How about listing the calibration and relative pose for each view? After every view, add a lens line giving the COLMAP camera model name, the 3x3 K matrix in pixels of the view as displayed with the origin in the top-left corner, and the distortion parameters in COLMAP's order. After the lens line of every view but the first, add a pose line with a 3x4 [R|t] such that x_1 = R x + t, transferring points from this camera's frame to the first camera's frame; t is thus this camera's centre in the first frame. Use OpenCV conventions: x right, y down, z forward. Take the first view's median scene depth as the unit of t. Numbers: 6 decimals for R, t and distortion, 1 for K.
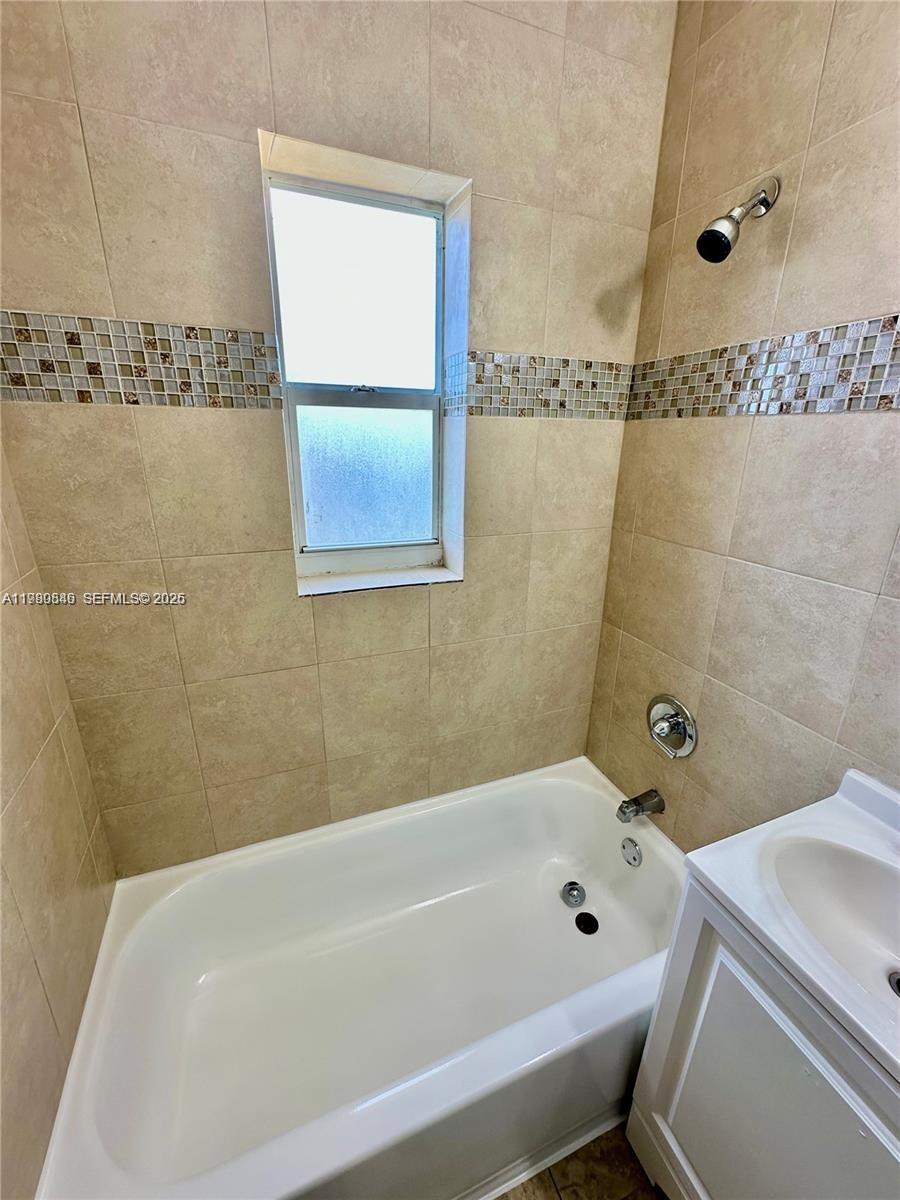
lens RADIAL K [[479.4, 0, 449.4], [0, 479.4, 598.8], [0, 0, 1]] dist [-0.004219, 0.001274]
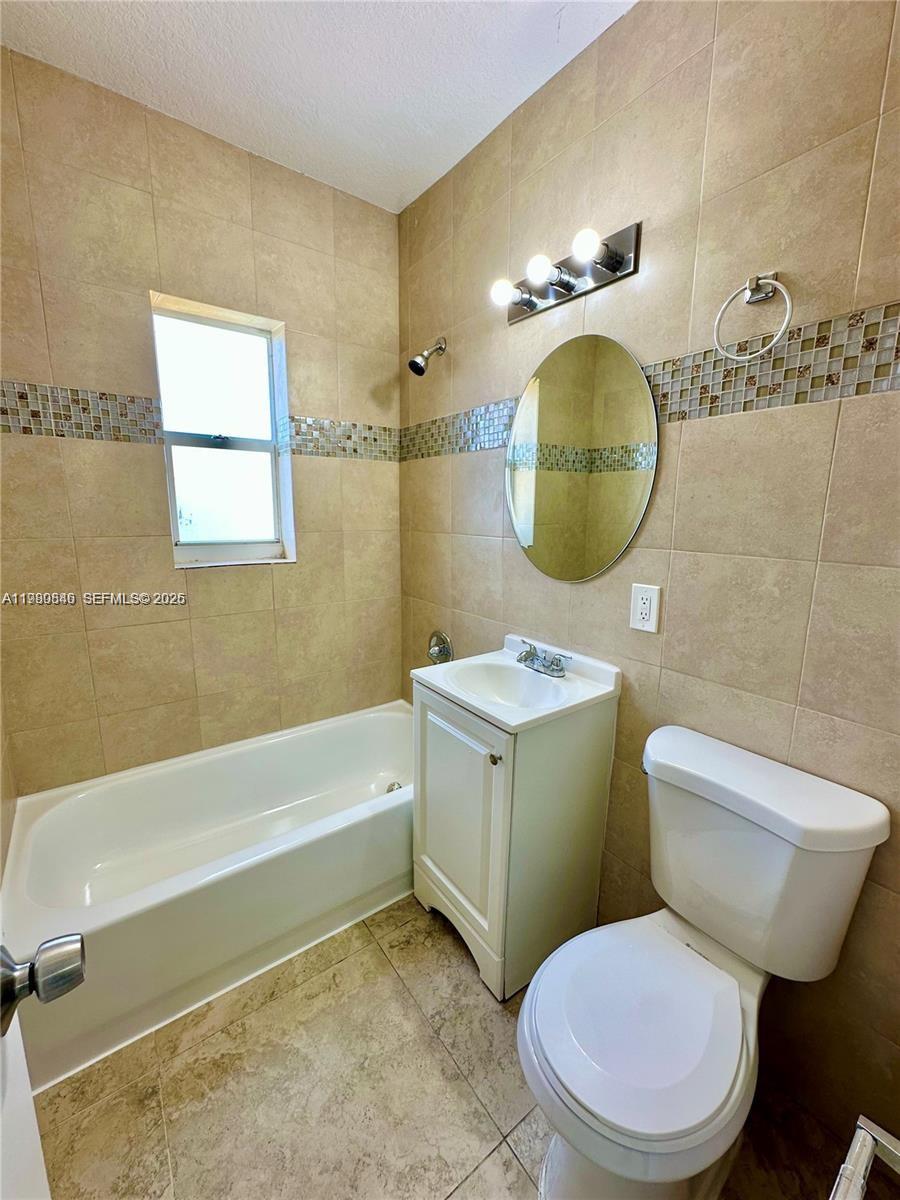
lens RADIAL K [[479.4, 0, 448.5], [0, 479.4, 597.3], [0, 0, 1]] dist [-0.004219, 0.001274]
pose [[0.967338, -0.051101, 0.248285, 0.125218], [0.085316, 0.987960, -0.129059, 0.340291], [-0.238701, 0.146027, 0.960051, -0.588406]]
